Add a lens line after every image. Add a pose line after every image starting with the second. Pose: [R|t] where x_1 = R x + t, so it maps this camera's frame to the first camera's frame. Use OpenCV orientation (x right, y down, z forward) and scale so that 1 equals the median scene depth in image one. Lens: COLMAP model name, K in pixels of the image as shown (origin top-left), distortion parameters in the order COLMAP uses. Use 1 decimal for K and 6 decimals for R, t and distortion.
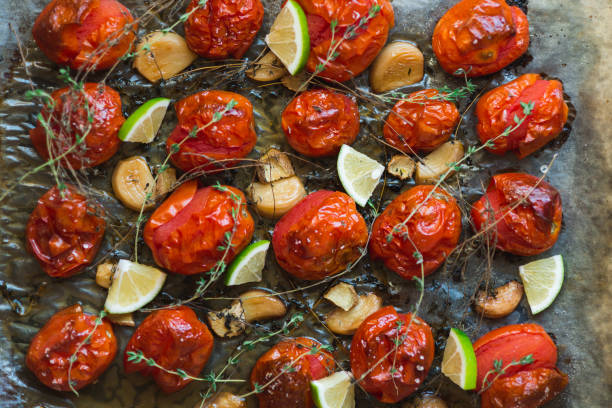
lens RADIAL K [[2061.2, 0, 306.0], [0, 2061.2, 204.0], [0, 0, 1]] dist [-0.047968, -3.150074]
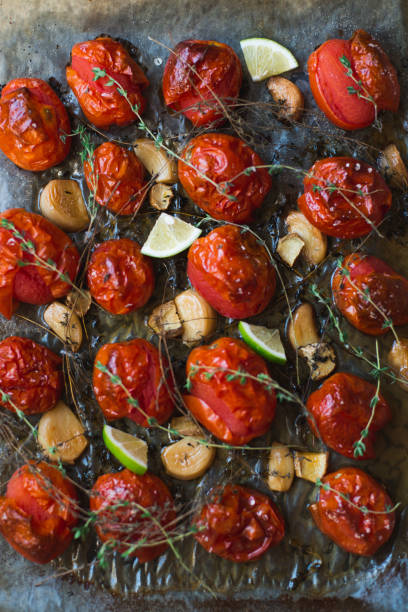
lens RADIAL K [[1236.2, 0, 204.0], [0, 1236.2, 306.0], [0, 0, 1]] dist [-0.249065, -0.032944]
pose [[-0.041747, -0.997851, 0.050496, -0.040308], [0.999112, -0.041407, 0.007757, -0.003855], [-0.005649, 0.050775, 0.998694, 0.396033]]
